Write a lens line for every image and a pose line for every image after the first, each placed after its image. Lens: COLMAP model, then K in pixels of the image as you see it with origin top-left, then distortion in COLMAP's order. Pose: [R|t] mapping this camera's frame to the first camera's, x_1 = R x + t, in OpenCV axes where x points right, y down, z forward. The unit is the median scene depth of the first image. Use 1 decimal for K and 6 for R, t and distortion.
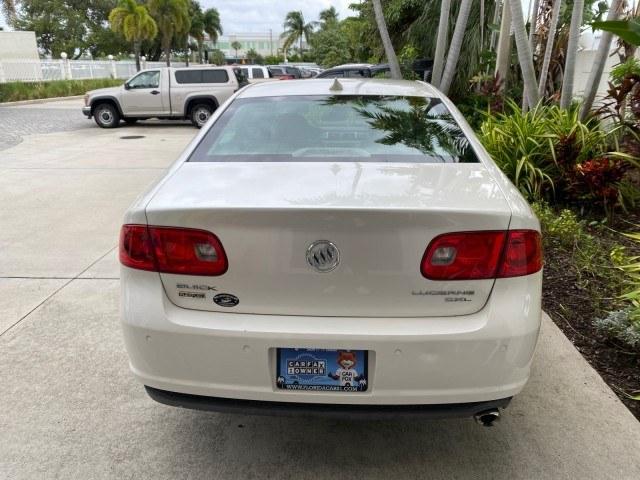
lens RADIAL K [[497.4, 0, 317.3], [0, 497.4, 235.5], [0, 0, 1]] dist [0.006559, -0.008769]
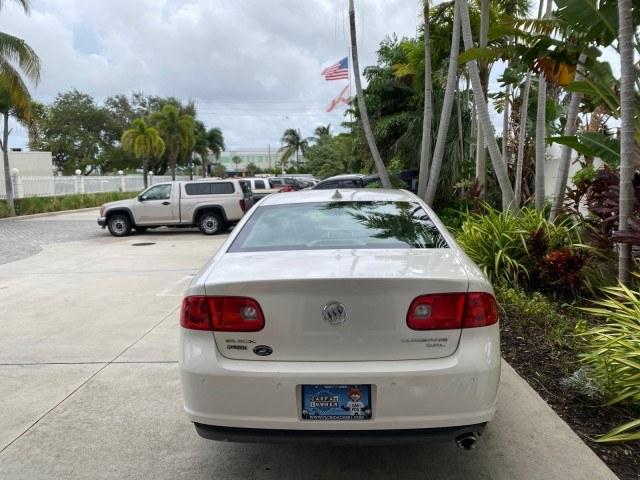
lens RADIAL K [[497.4, 0, 317.3], [0, 497.4, 235.5], [0, 0, 1]] dist [0.006559, -0.008769]
pose [[0.999718, -0.022433, 0.007791, -0.013104], [0.023561, 0.977979, -0.207369, 0.034769], [-0.002967, 0.207494, 0.978232, -0.119779]]
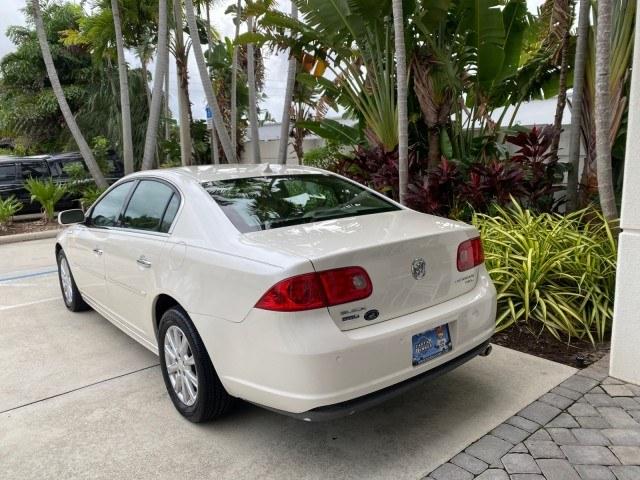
lens RADIAL K [[502.7, 0, 328.3], [0, 502.7, 232.5], [0, 0, 1]] dist [0.002968, -0.002838]
pose [[0.735617, -0.122917, 0.666153, -0.378072], [0.238242, 0.967518, -0.084561, -0.000634], [-0.634121, 0.220910, 0.741006, -0.001160]]
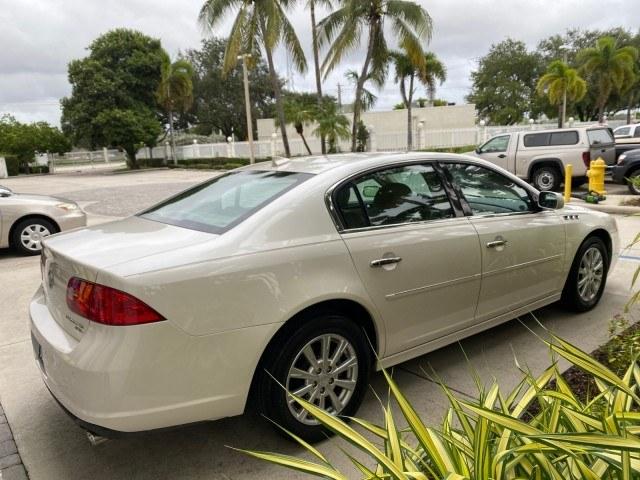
lens RADIAL K [[497.4, 0, 317.3], [0, 497.4, 235.5], [0, 0, 1]] dist [0.006559, -0.008769]
pose [[0.647826, 0.102002, -0.754928, 0.514658], [-0.188775, 0.981581, -0.029367, -0.060188], [0.738028, 0.161536, 0.655149, 0.177923]]
